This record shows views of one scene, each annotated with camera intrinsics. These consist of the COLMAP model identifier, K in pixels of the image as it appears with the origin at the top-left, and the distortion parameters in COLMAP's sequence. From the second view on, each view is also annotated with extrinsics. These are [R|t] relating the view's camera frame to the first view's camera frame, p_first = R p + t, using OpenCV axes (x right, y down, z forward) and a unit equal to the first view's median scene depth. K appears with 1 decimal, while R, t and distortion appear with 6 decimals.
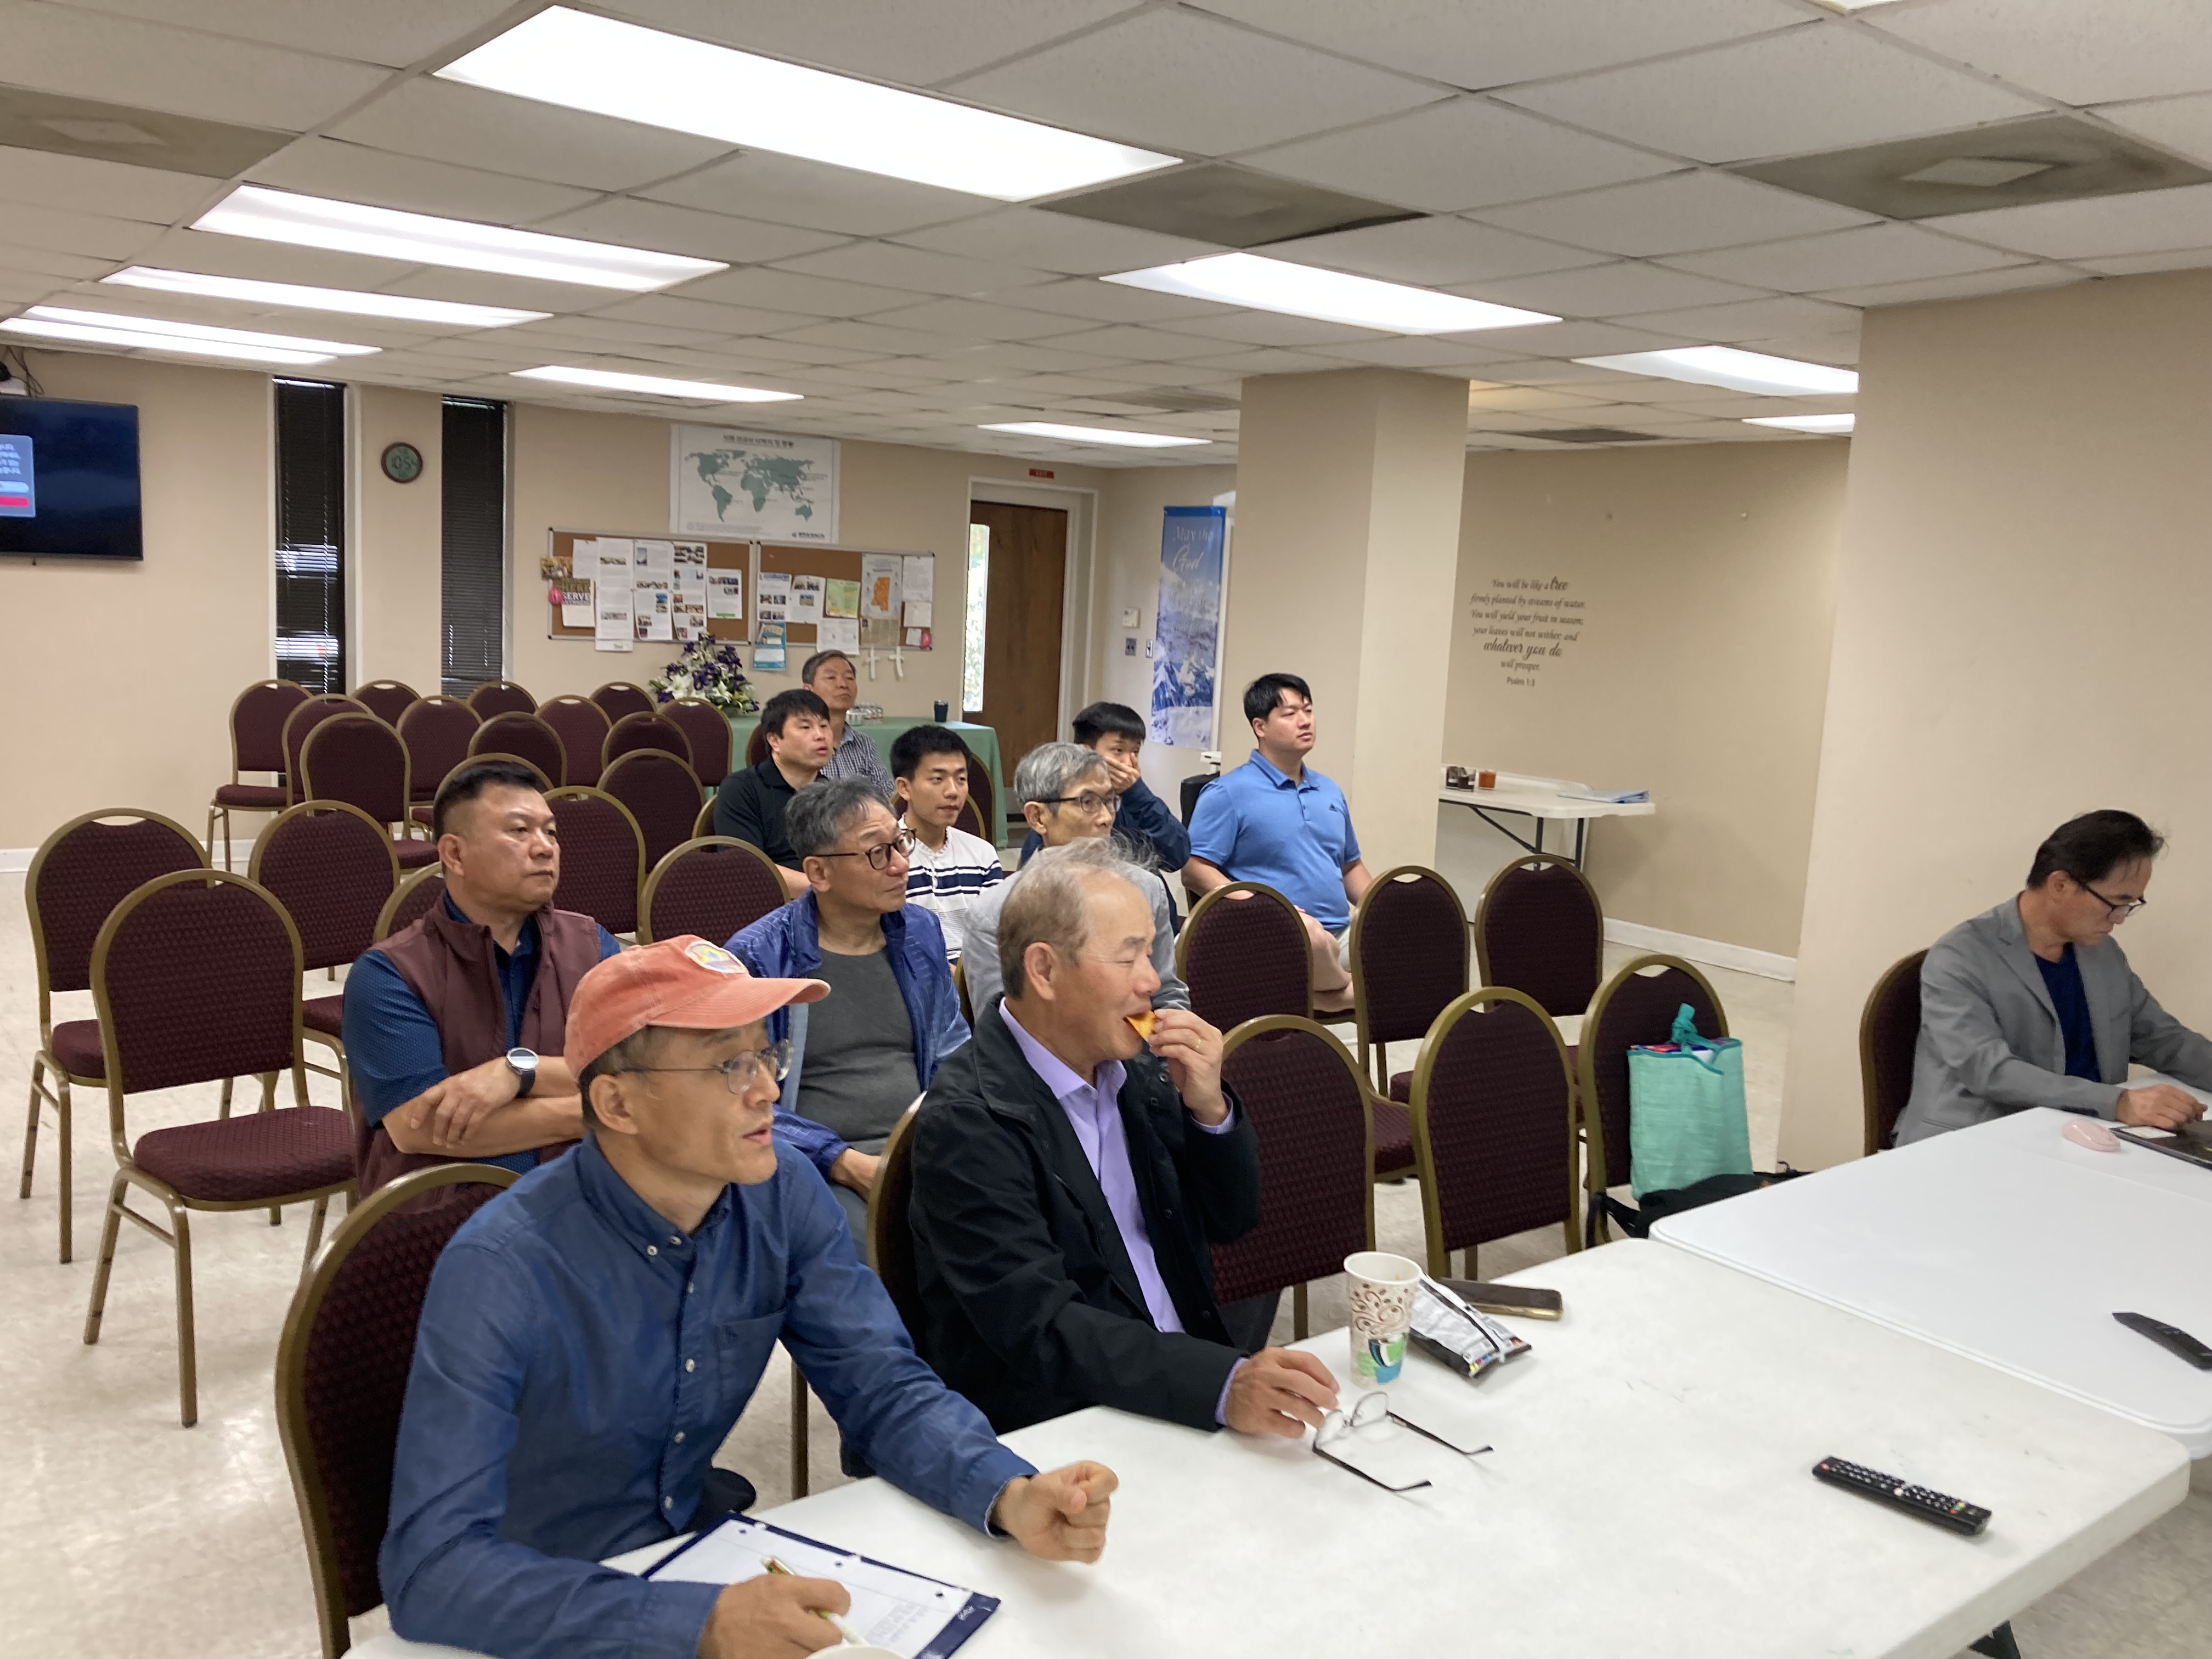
lens RADIAL K [[1839.7, 0, 1101.8], [0, 1839.7, 828.4], [0, 0, 1]] dist [0.030287, -0.015805]
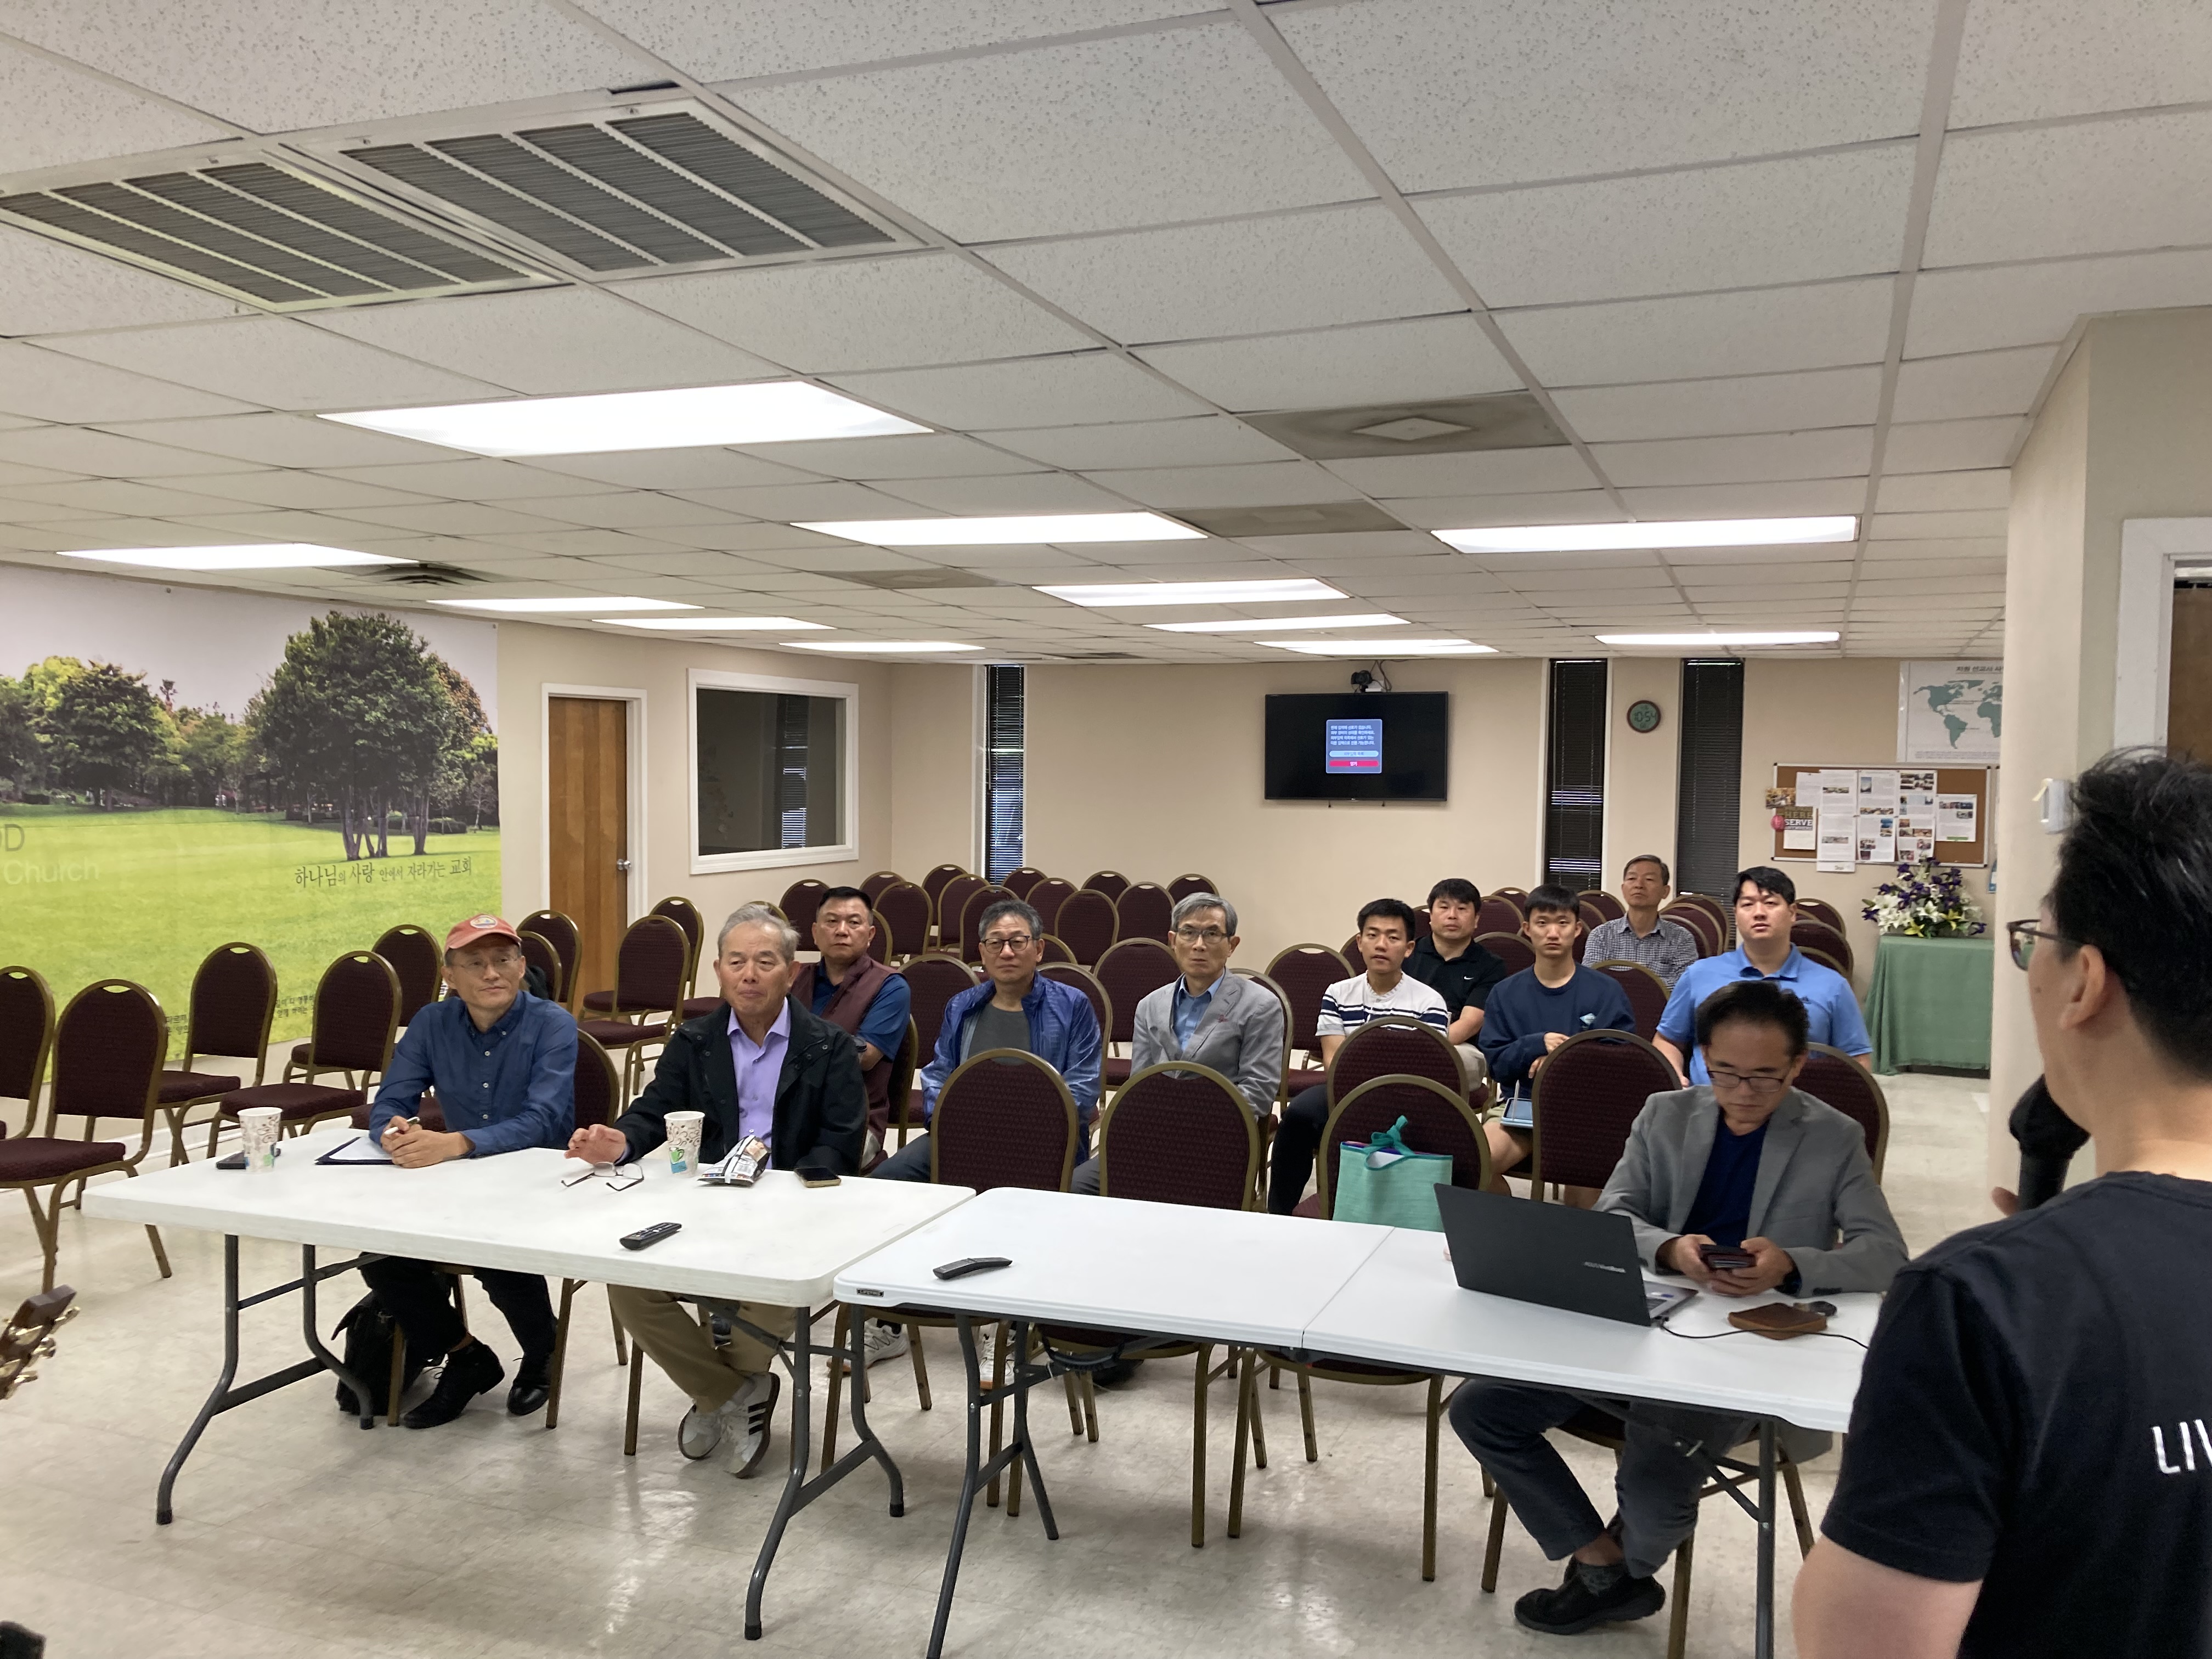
lens RADIAL K [[1839.7, 0, 1137.6], [0, 1839.7, 844.5], [0, 0, 1]] dist [0.030287, -0.015805]
pose [[0.528360, -0.009680, -0.848965, 0.441397], [-0.101561, 0.992034, -0.074518, 0.011149], [0.842924, 0.125594, 0.523169, 0.077098]]
